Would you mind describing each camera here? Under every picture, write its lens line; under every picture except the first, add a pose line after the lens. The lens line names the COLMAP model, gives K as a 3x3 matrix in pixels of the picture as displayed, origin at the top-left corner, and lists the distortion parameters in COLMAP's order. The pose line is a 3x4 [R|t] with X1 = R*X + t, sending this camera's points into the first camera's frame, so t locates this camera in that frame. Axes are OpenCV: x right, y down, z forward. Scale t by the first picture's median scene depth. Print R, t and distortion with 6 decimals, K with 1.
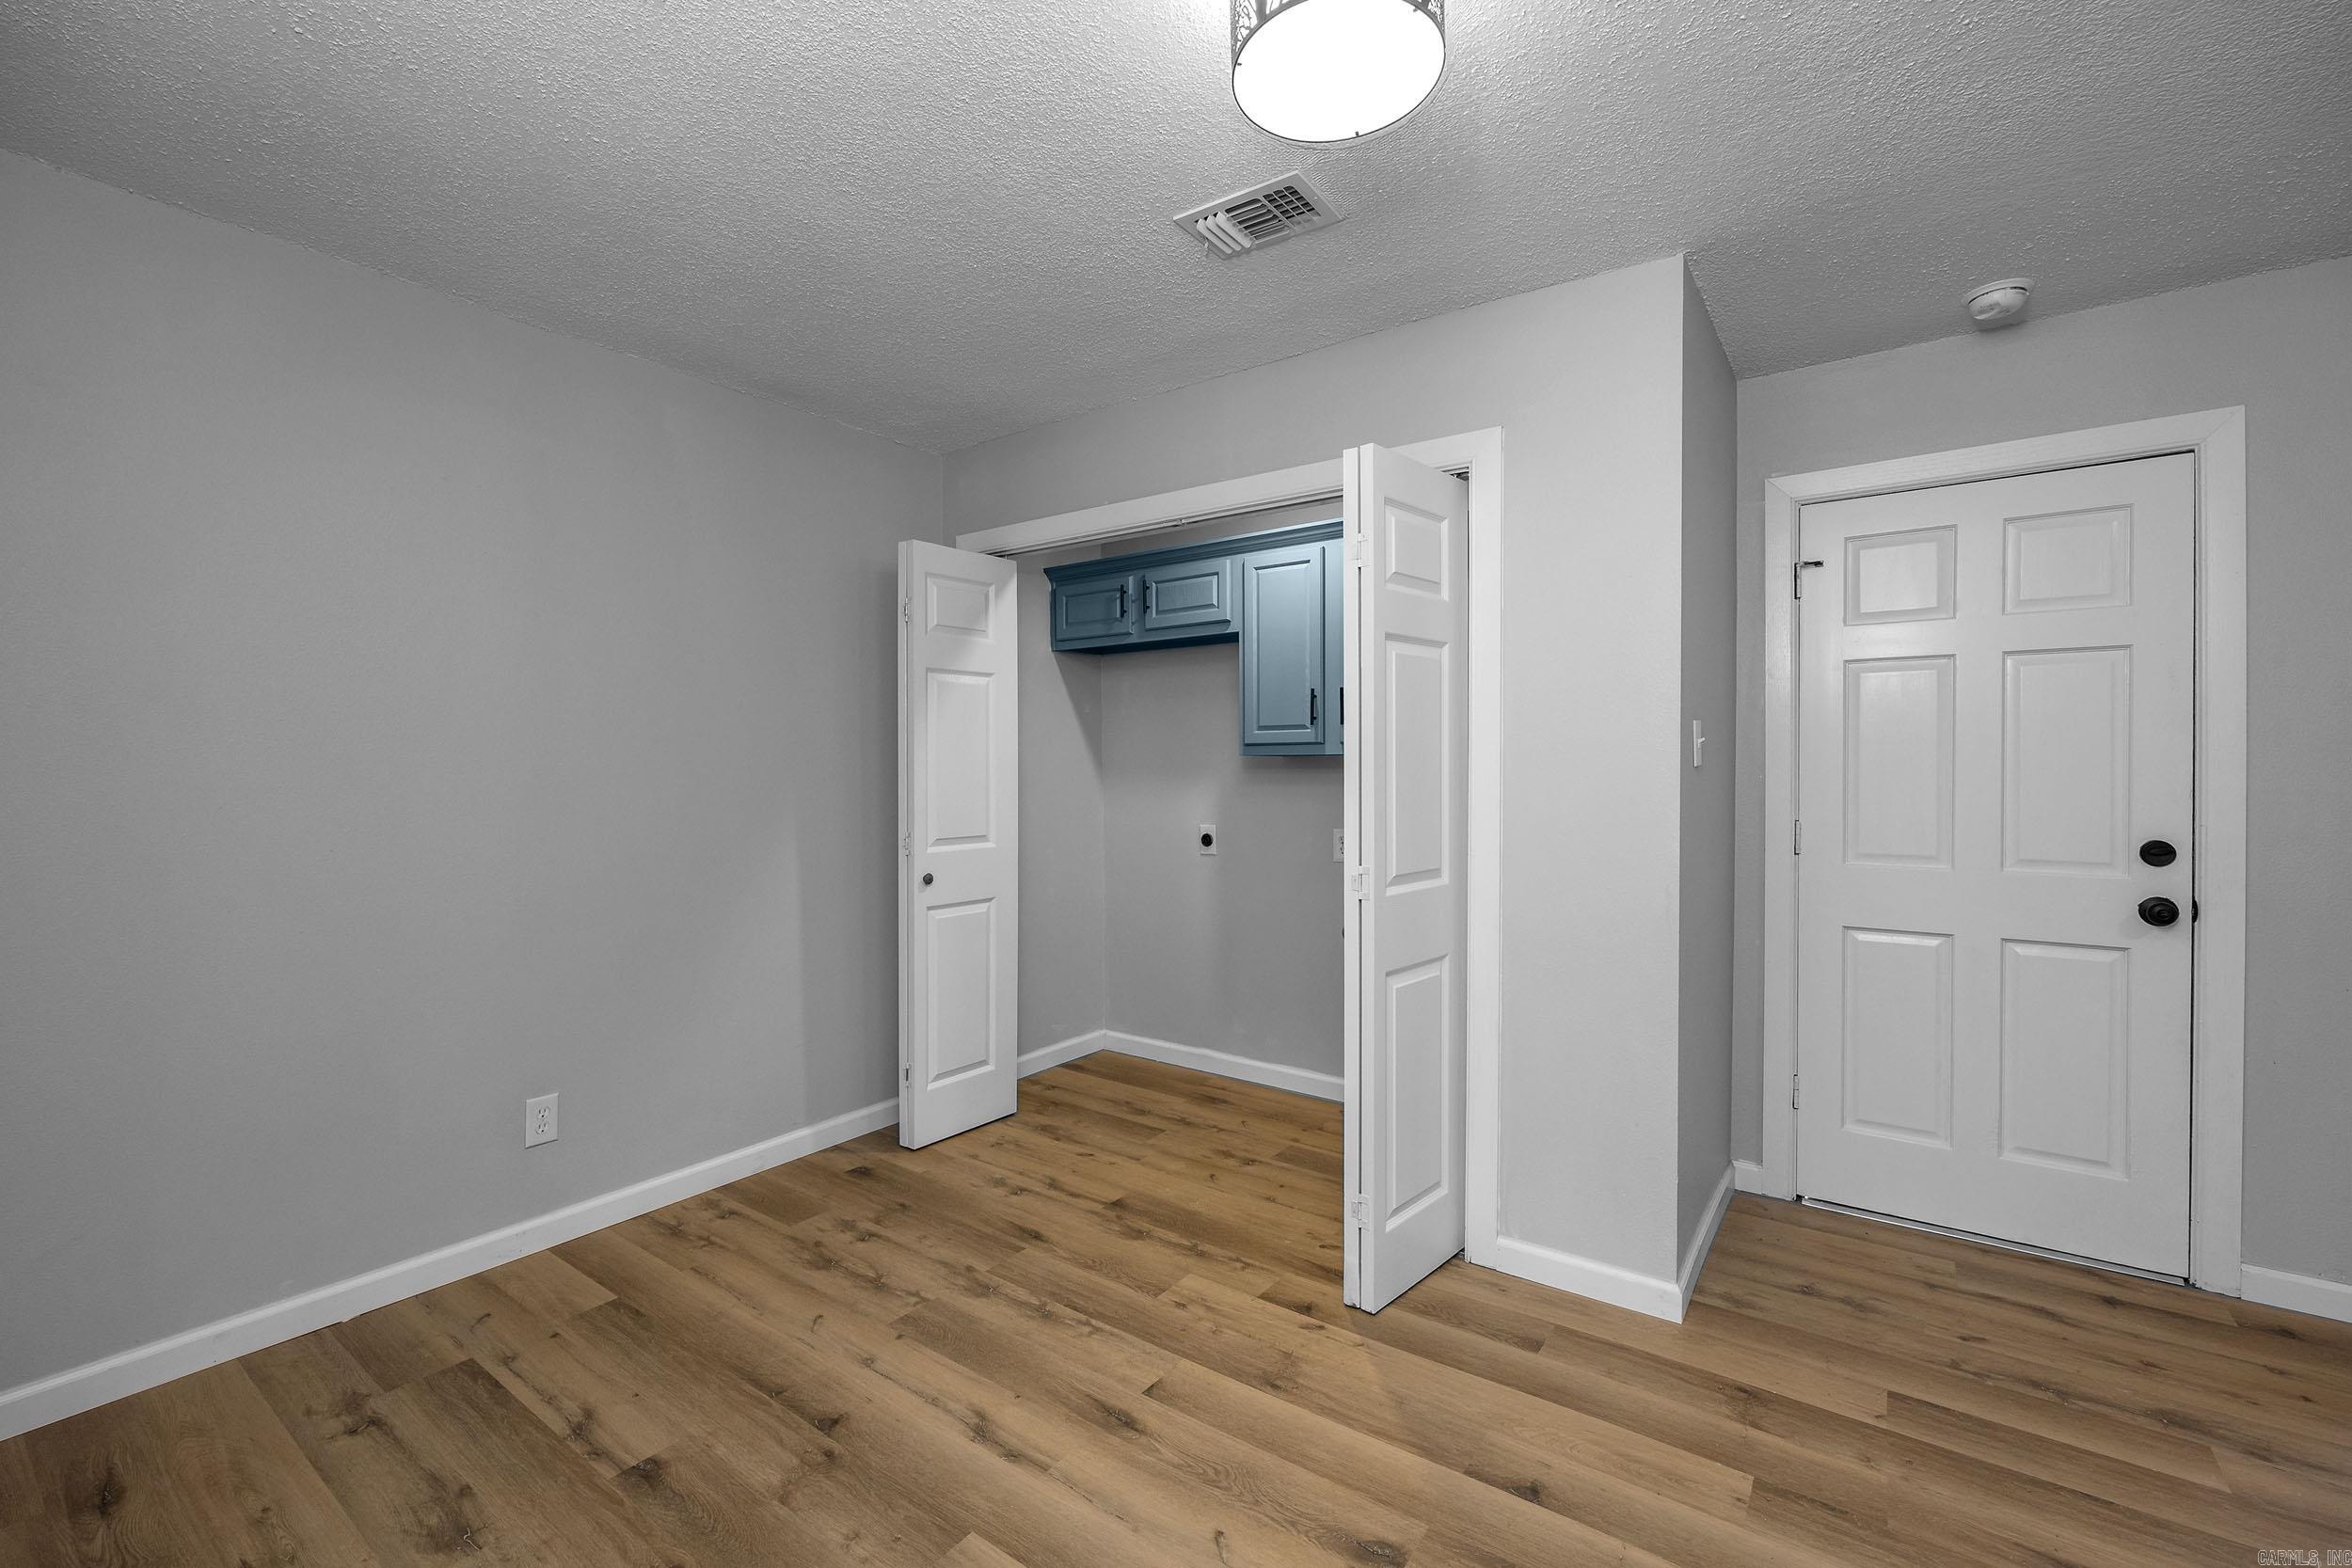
lens RADIAL K [[965.3, 0, 1154.2], [0, 965.3, 769.2], [0, 0, 1]] dist [-0.002516, -0.000161]
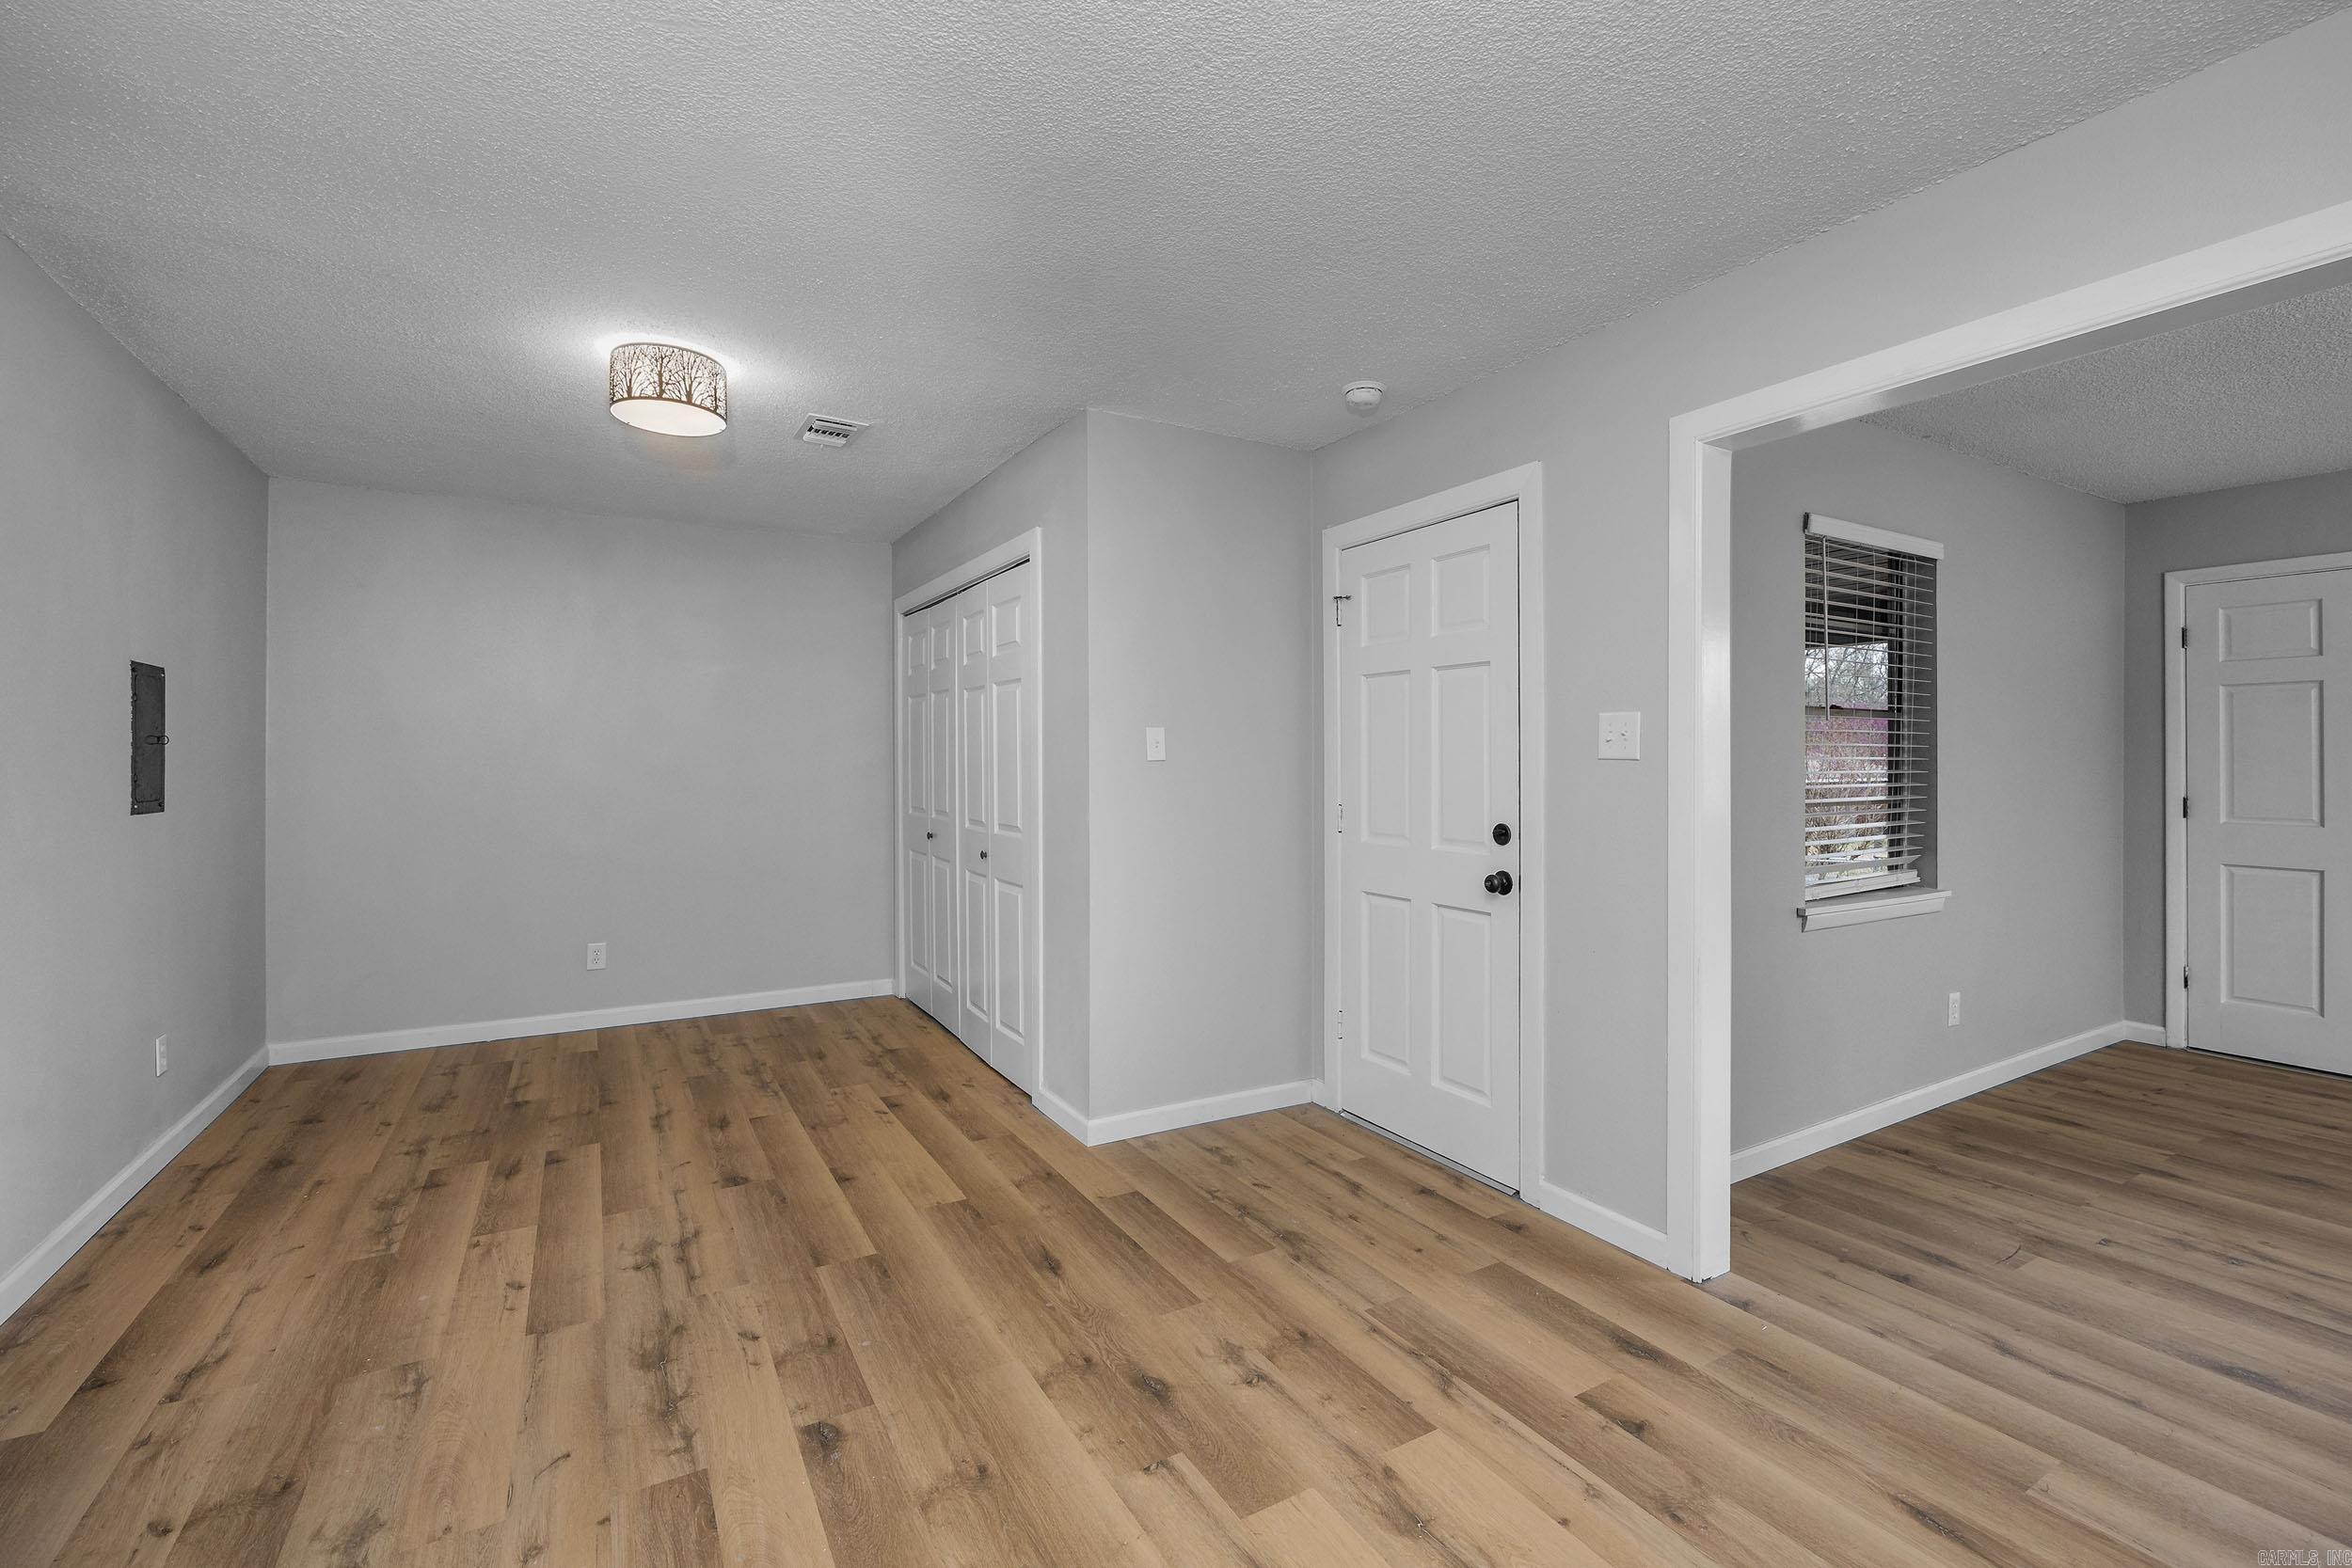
lens RADIAL K [[924.4, 0, 1147.2], [0, 924.4, 758.7], [0, 0, 1]] dist [-0.002779, 0.000038]
pose [[0.927416, 0.001997, -0.374027, 0.956291], [-0.005690, 0.999945, -0.008769, 0.005183], [0.373989, 0.010260, 0.927376, -0.214190]]
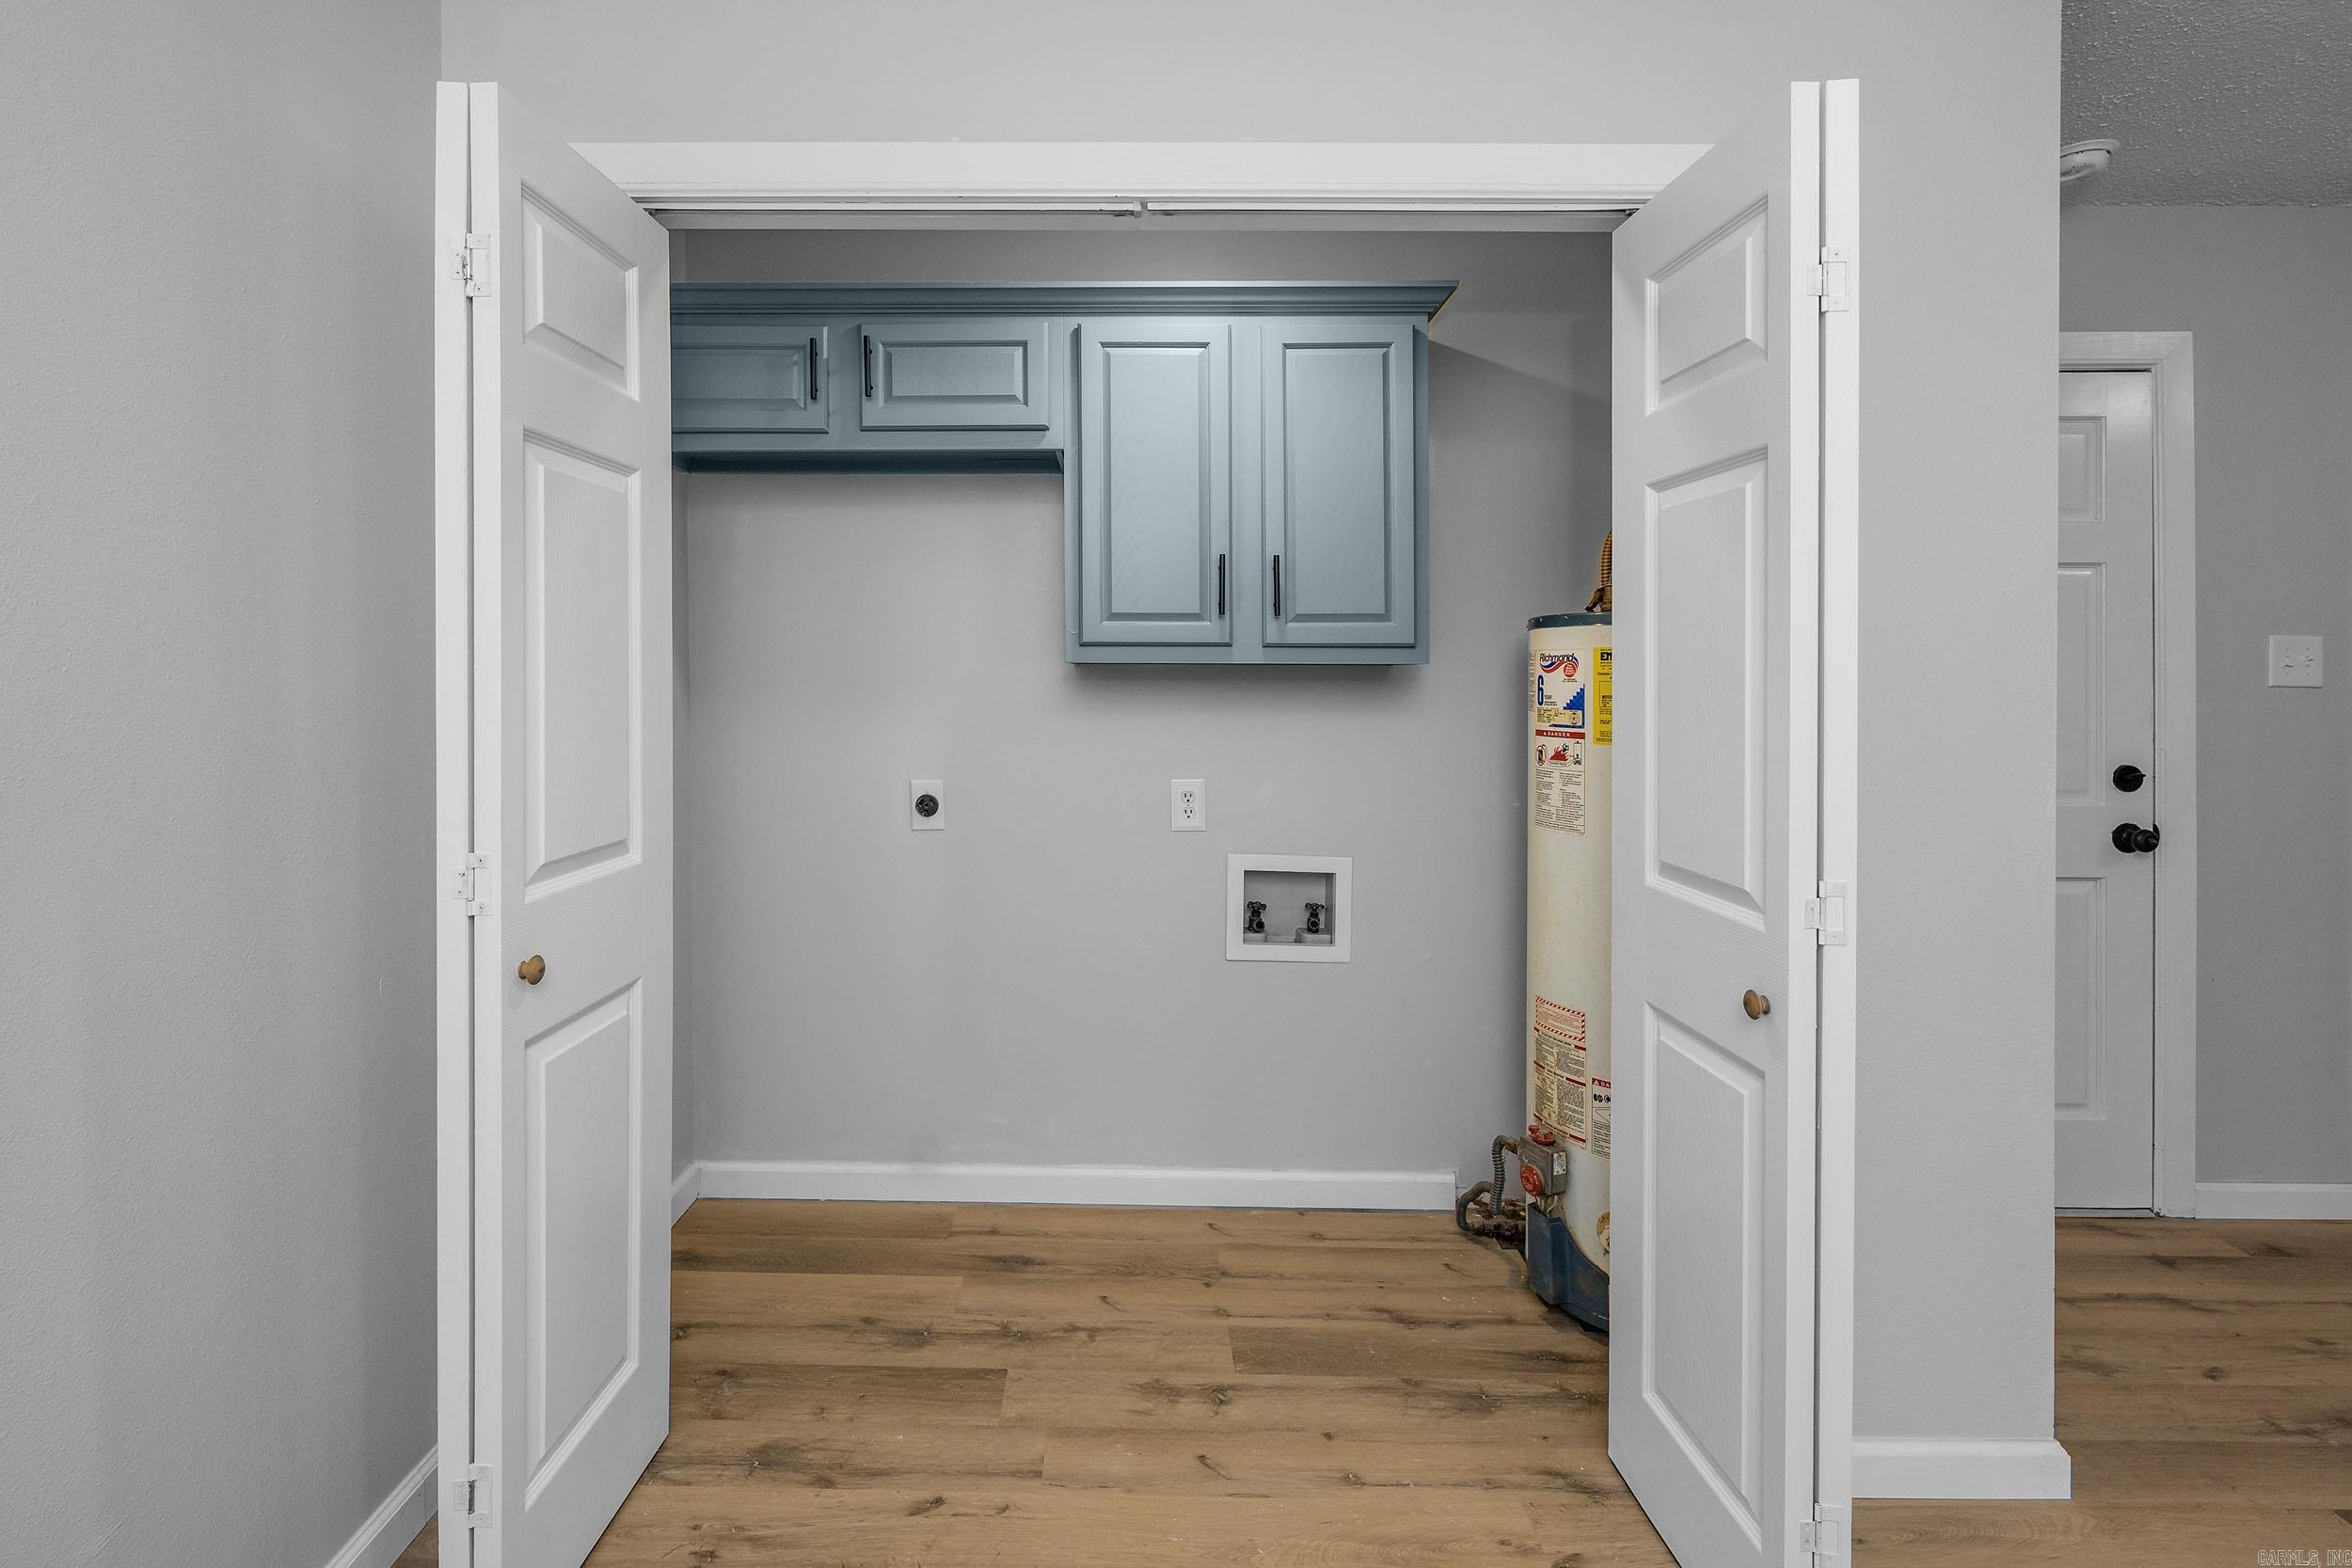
lens RADIAL K [[1081.1, 0, 1135.7], [0, 1081.1, 684.1], [0, 0, 1]] dist [-0.001137, 0.000183]
pose [[0.807948, 0.002453, 0.589248, -0.374650], [-0.005384, 0.999980, 0.003219, -0.005268], [-0.589229, -0.005773, 0.807946, 0.643143]]
